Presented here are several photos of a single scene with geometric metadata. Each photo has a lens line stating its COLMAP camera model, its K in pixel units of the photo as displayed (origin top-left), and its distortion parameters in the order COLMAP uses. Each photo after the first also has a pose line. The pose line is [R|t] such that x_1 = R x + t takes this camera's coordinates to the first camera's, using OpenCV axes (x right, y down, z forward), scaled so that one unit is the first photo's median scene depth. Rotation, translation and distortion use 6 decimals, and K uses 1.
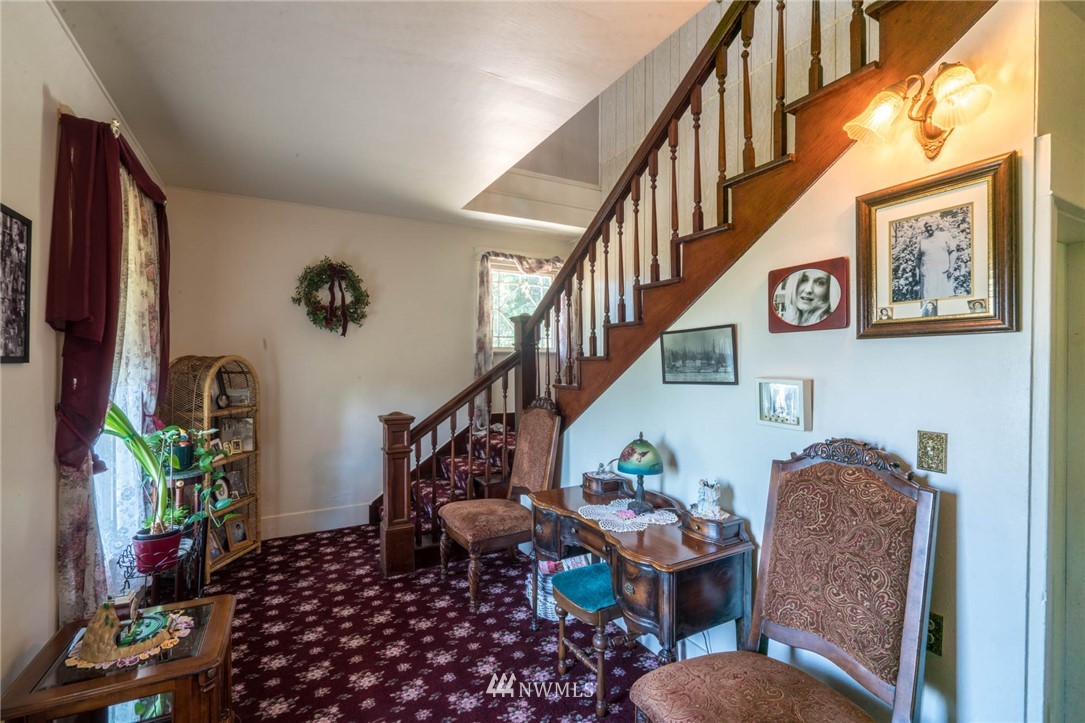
lens RADIAL K [[487.6, 0, 541.8], [0, 487.6, 362.4], [0, 0, 1]] dist [0.001679, 0.000288]
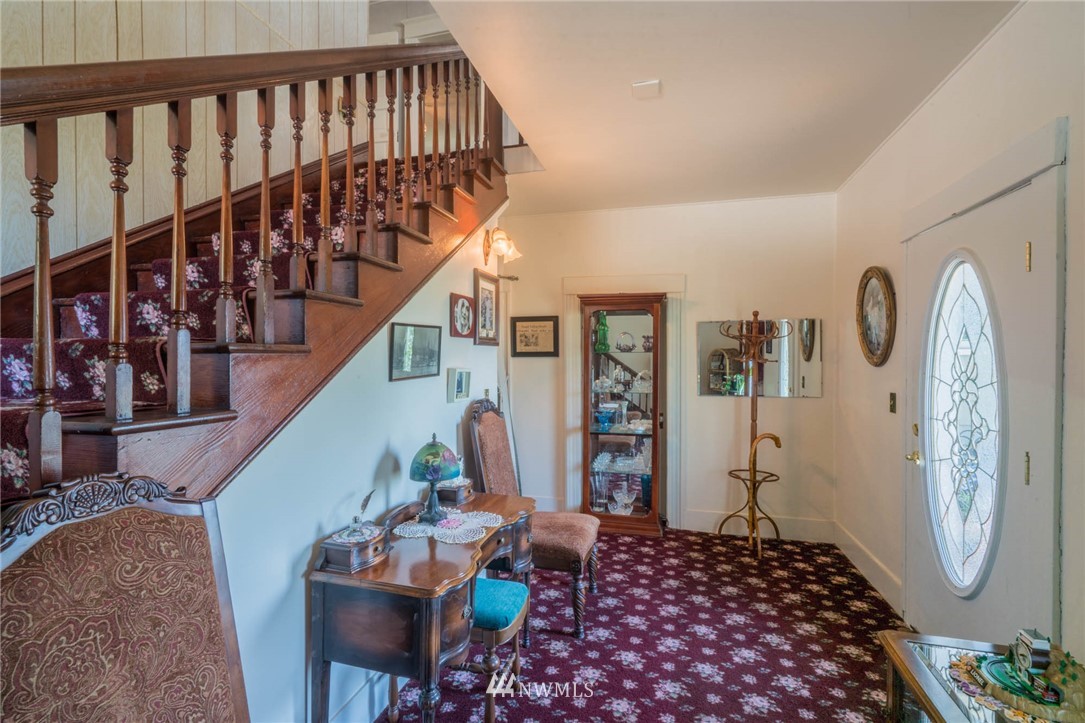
lens RADIAL K [[487.6, 0, 542.9], [0, 487.6, 359.1], [0, 0, 1]] dist [0.001679, 0.000288]
pose [[-0.730467, -0.003834, 0.682937, -0.631790], [-0.002548, 0.999993, 0.002888, 0.000412], [-0.682943, 0.000370, -0.730472, 1.716252]]
